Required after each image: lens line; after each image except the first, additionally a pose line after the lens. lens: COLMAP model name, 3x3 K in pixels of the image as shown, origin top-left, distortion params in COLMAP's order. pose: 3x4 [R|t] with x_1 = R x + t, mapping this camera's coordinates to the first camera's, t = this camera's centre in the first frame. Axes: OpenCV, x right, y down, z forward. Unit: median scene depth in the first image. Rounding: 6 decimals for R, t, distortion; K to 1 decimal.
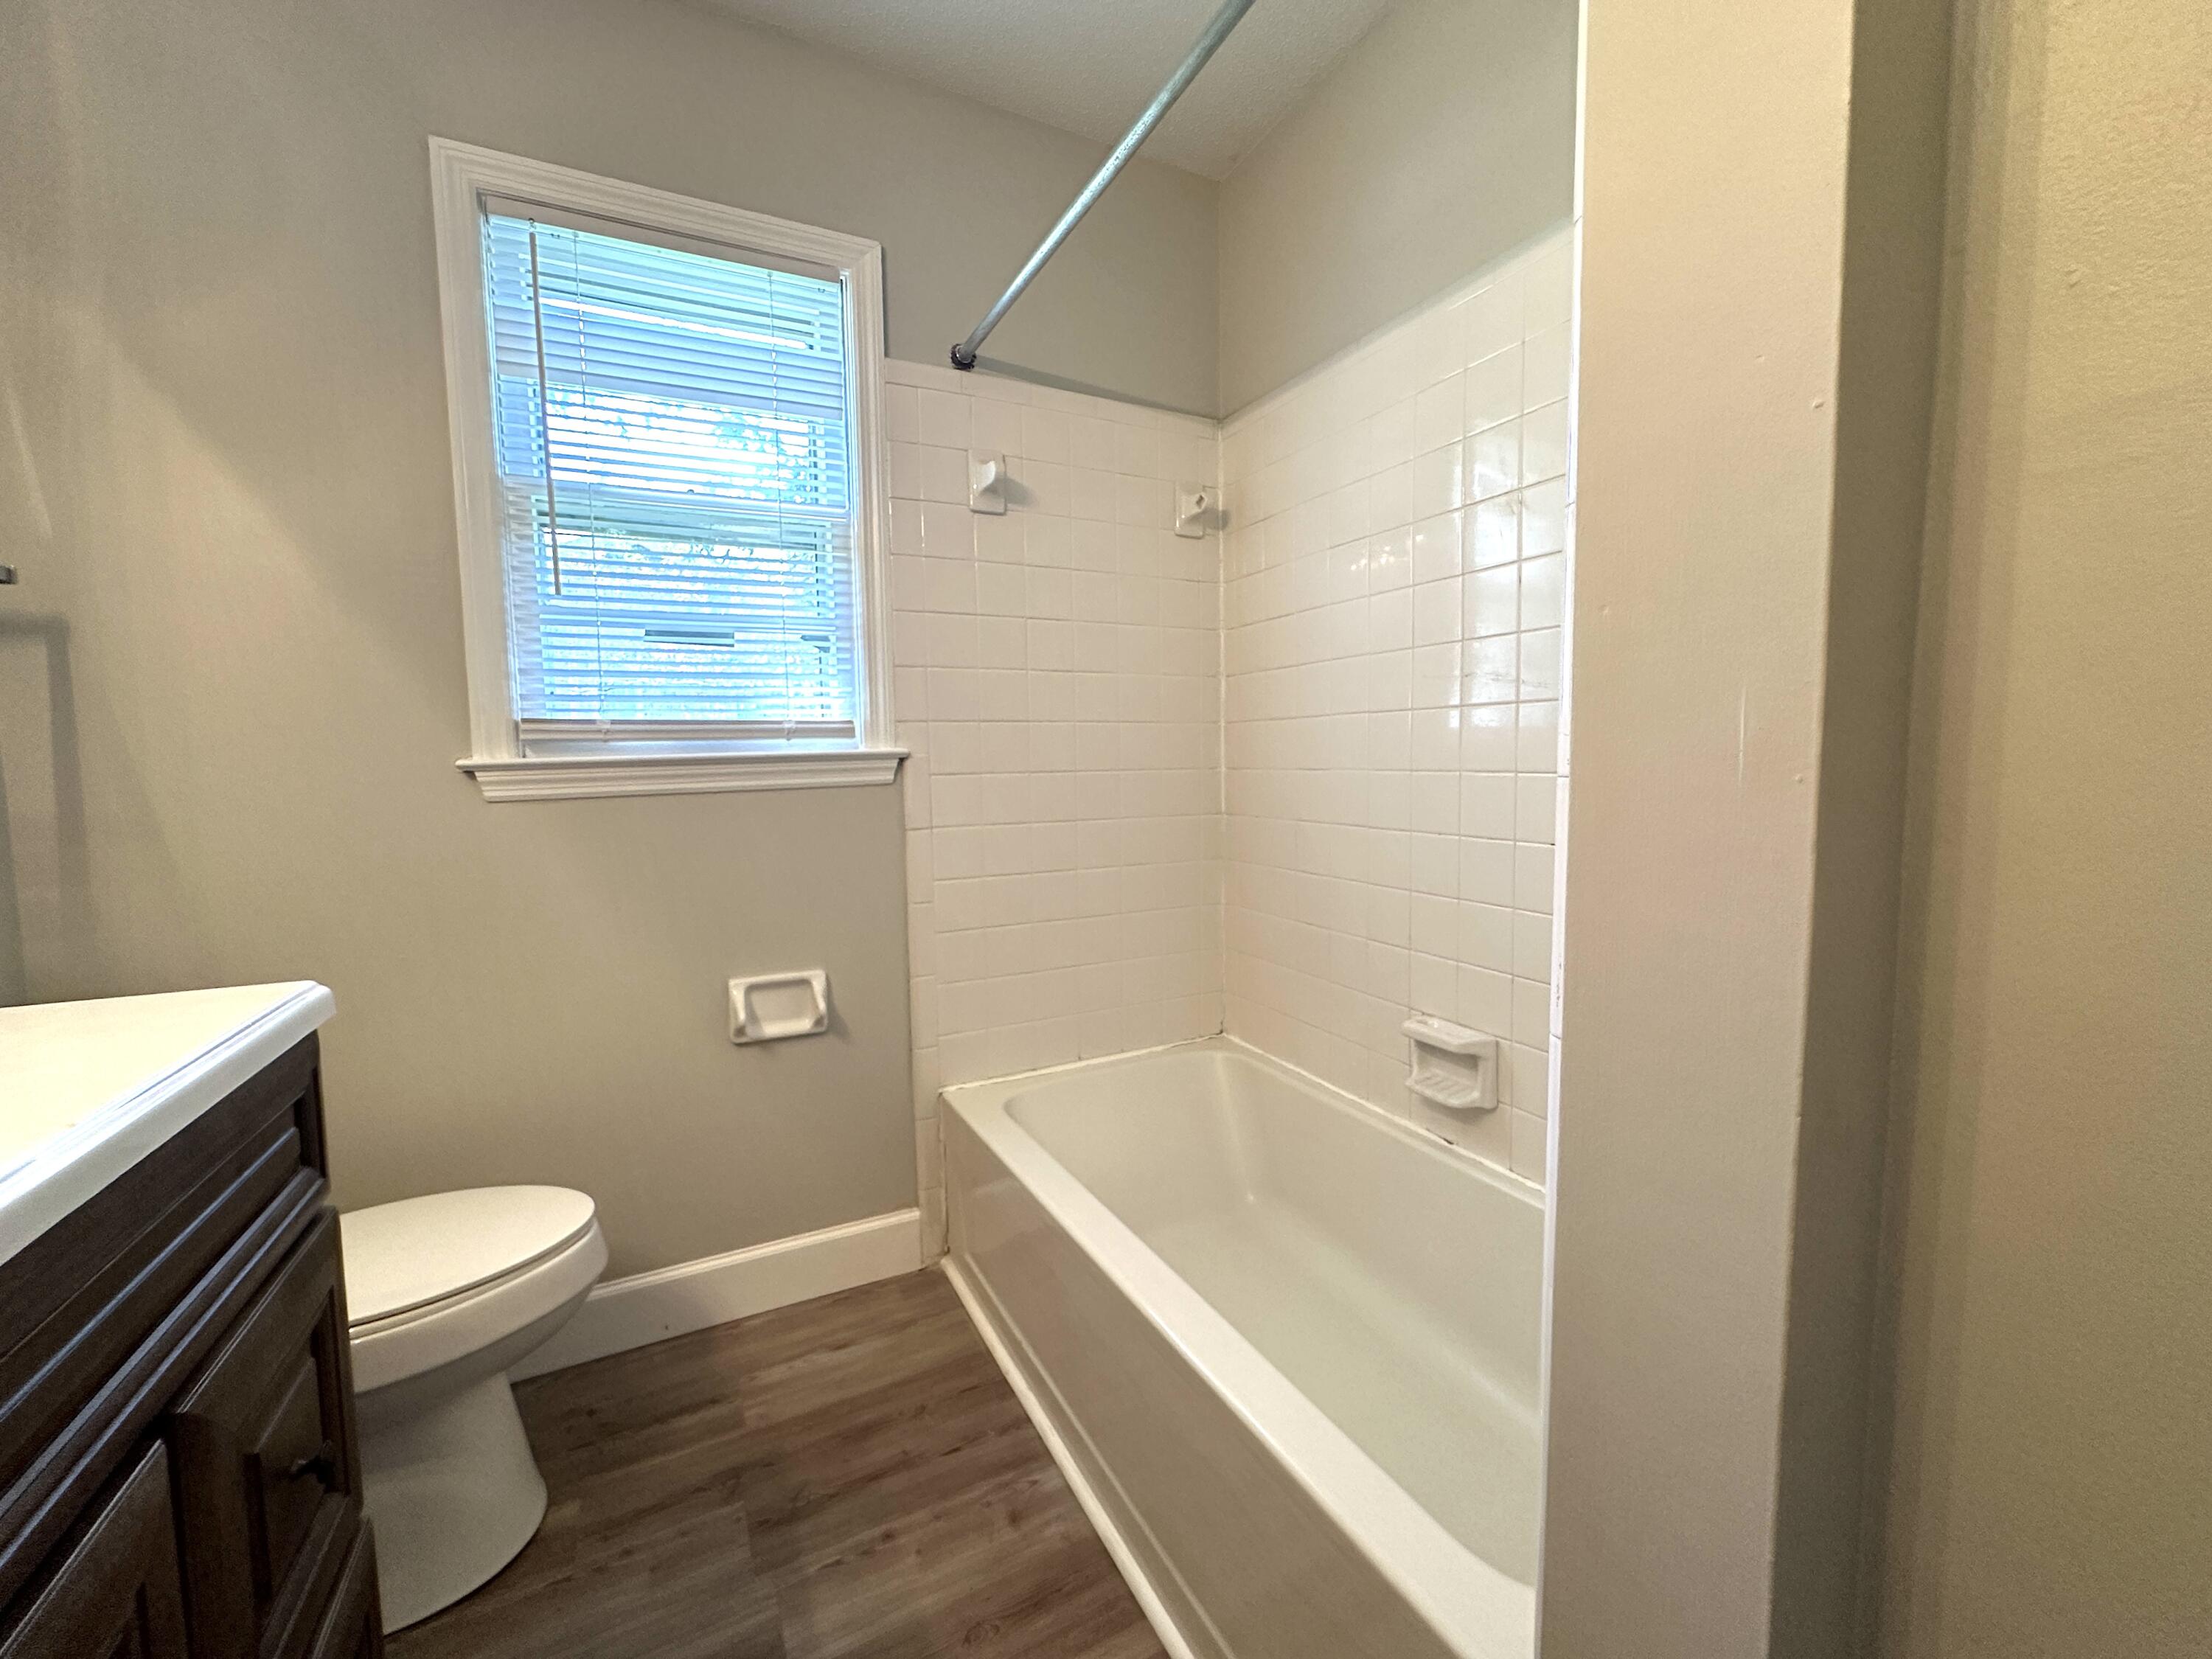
lens RADIAL K [[876.6, 0, 1097.4], [0, 876.6, 828.0], [0, 0, 1]] dist [-0.005350, 0.001053]
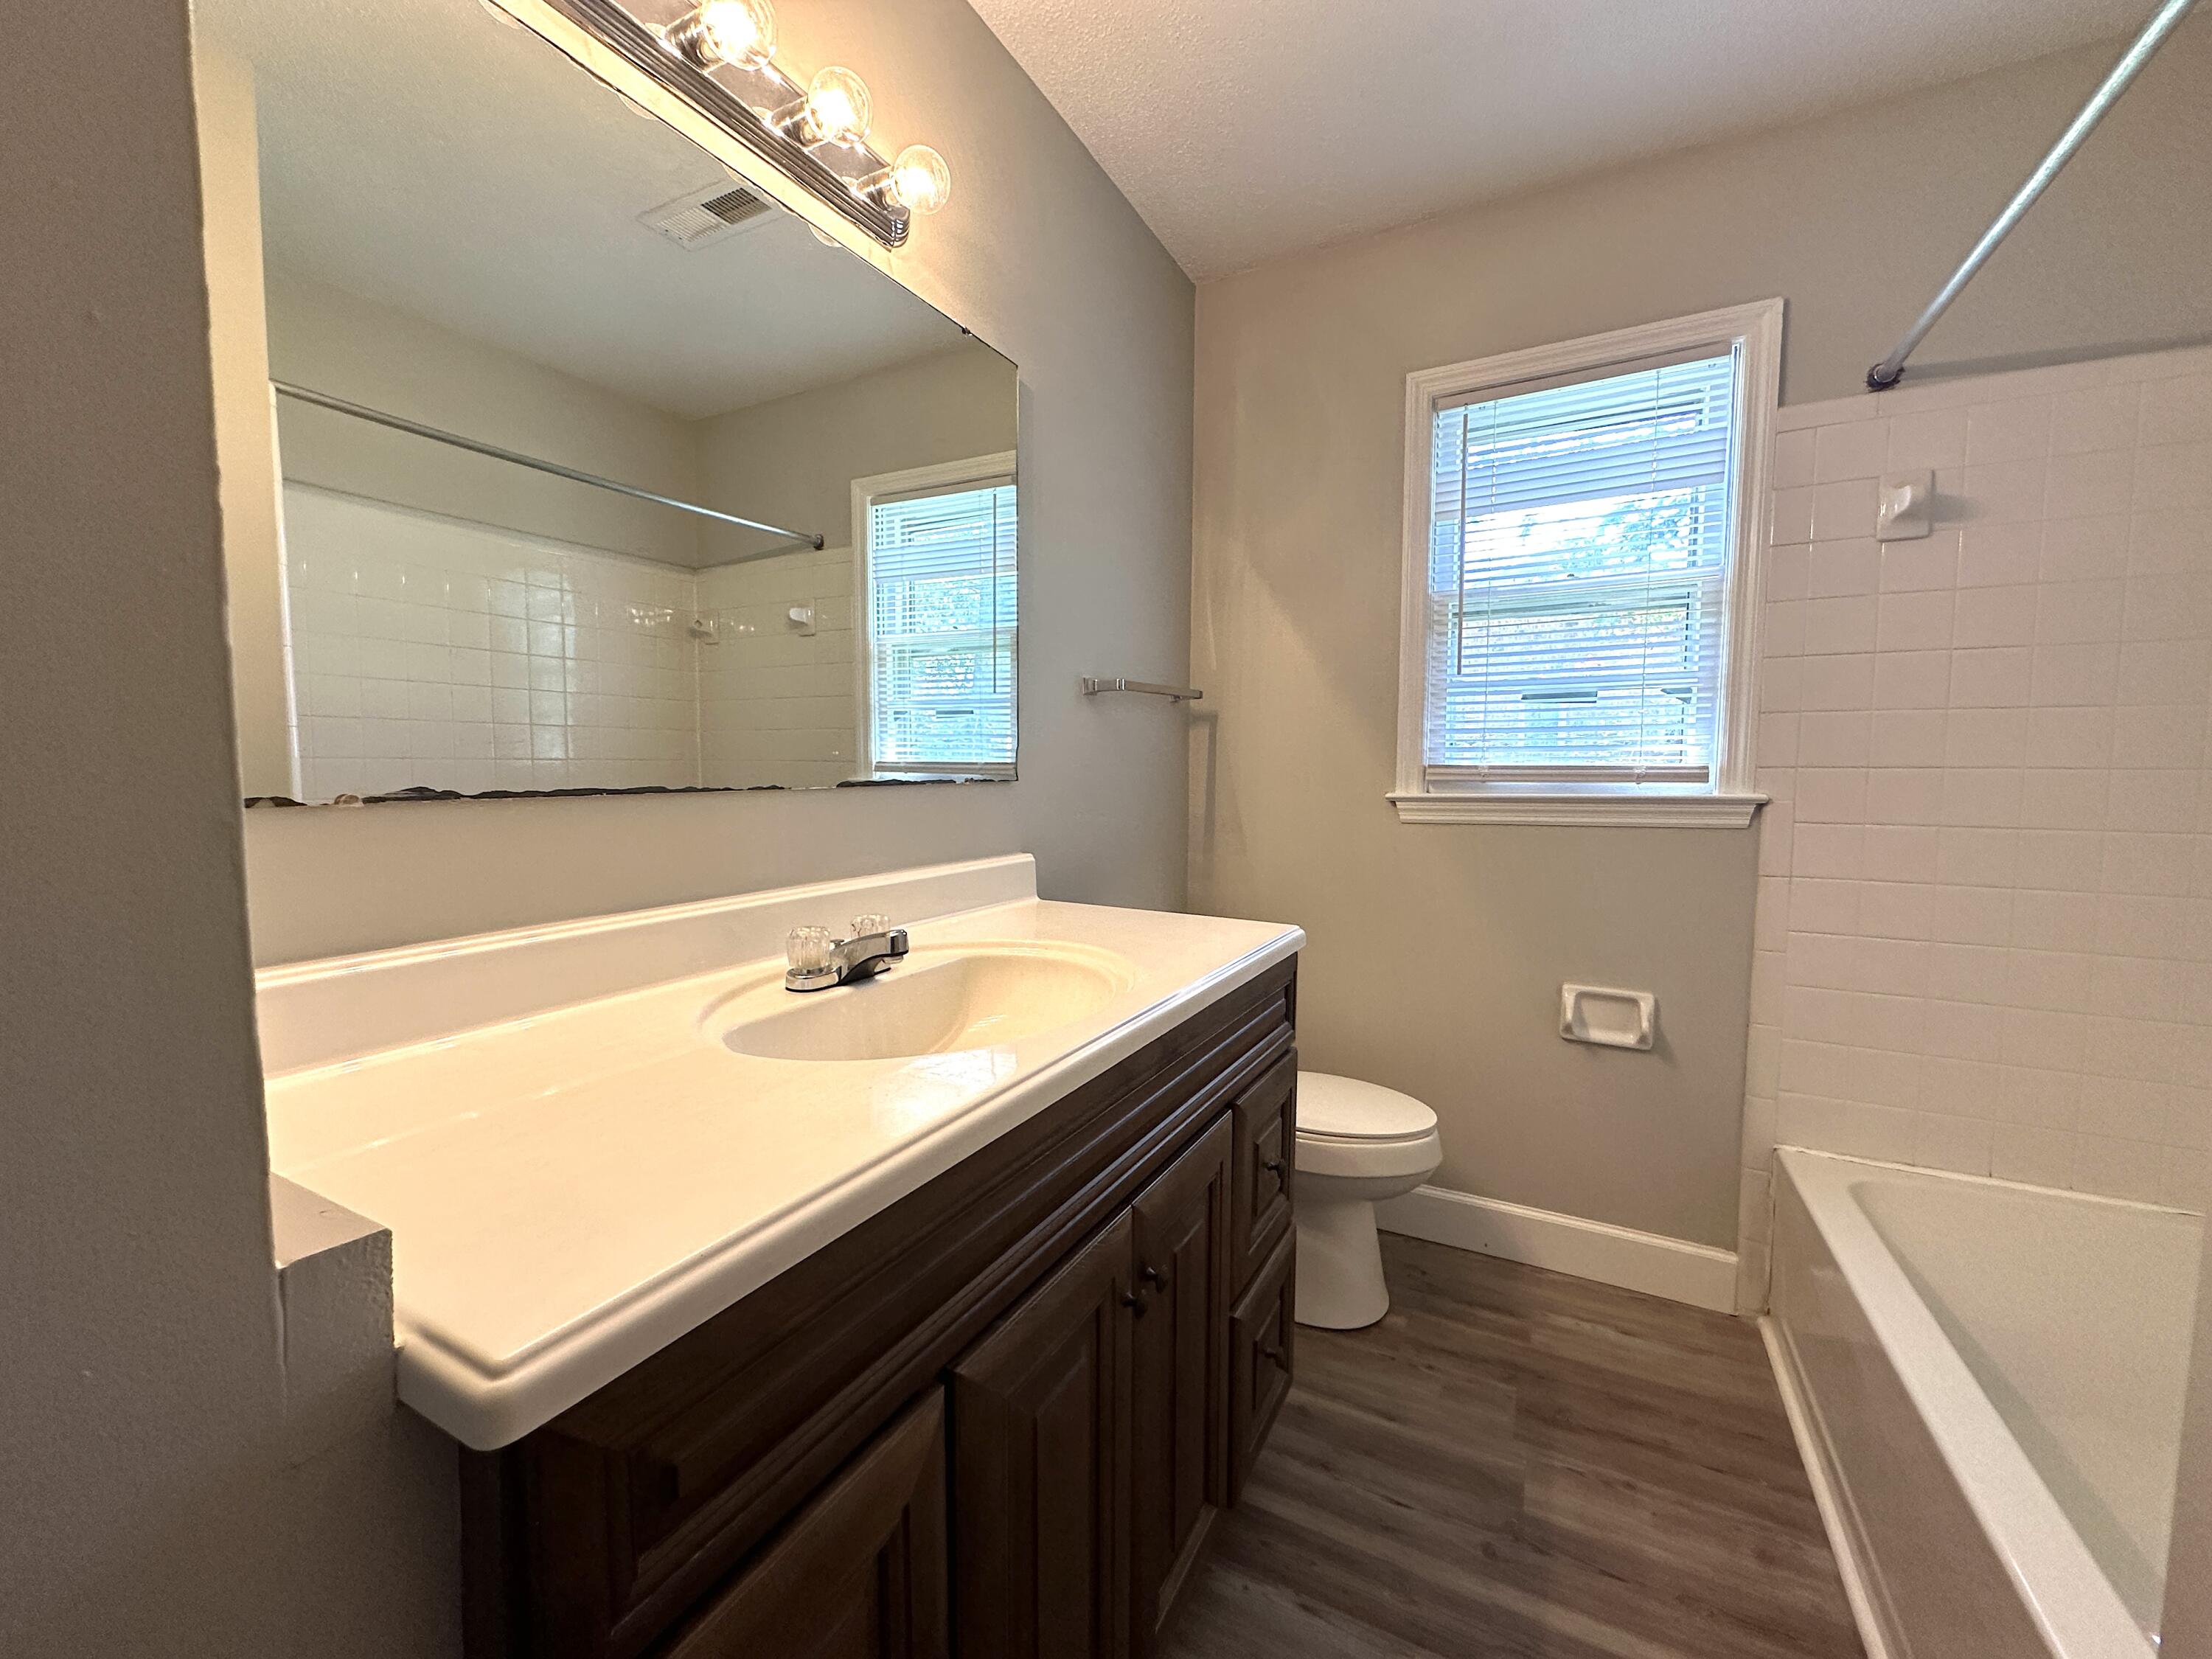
lens RADIAL K [[876.6, 0, 1112.0], [0, 876.6, 827.7], [0, 0, 1]] dist [-0.005350, 0.001053]
pose [[0.574137, 0.076321, -0.815195, 0.192404], [-0.078205, 0.996206, 0.038188, -0.037767], [0.815016, 0.041827, 0.577927, -0.208724]]
